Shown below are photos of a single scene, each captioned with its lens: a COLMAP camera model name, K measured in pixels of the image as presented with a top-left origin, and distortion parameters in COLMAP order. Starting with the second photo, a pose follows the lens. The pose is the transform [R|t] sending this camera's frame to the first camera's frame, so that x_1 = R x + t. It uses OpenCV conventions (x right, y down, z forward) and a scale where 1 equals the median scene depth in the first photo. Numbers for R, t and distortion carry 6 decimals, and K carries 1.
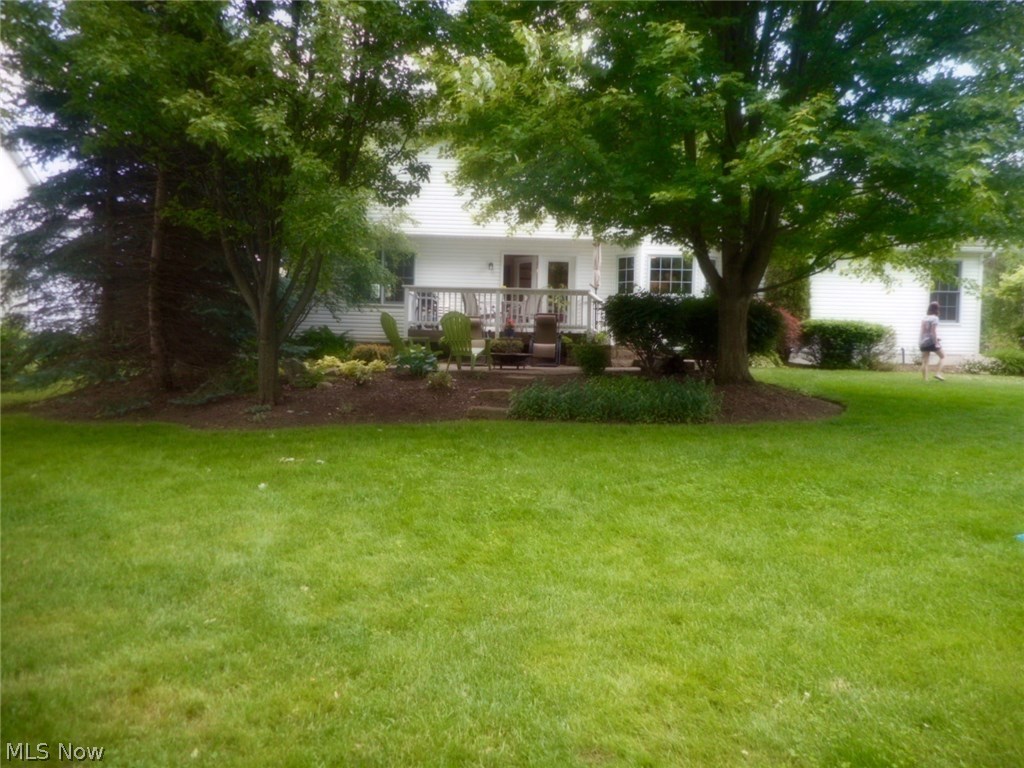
lens RADIAL K [[772.3, 0, 512.6], [0, 772.3, 382.8], [0, 0, 1]] dist [-0.009528, 0.000116]
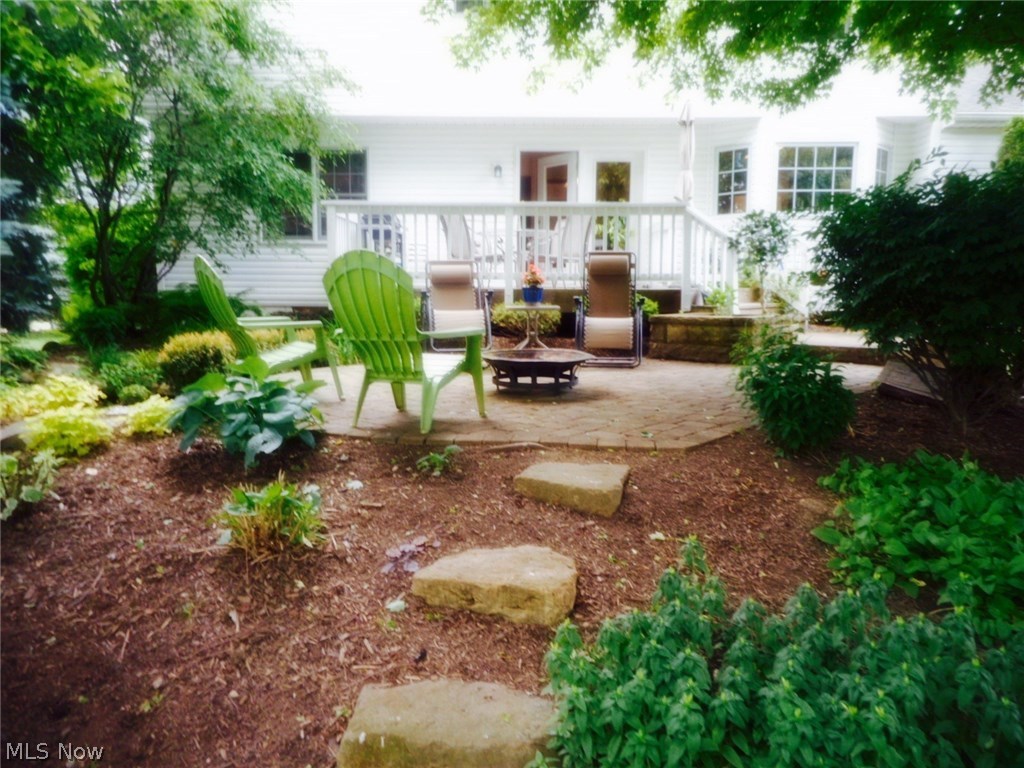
lens RADIAL K [[772.3, 0, 511.7], [0, 772.3, 384.7], [0, 0, 1]] dist [-0.009528, 0.000116]
pose [[0.999615, -0.011669, -0.025162, -0.005298], [0.013707, 0.996504, 0.082416, -0.044579], [0.024112, -0.082729, 0.996280, 0.475318]]
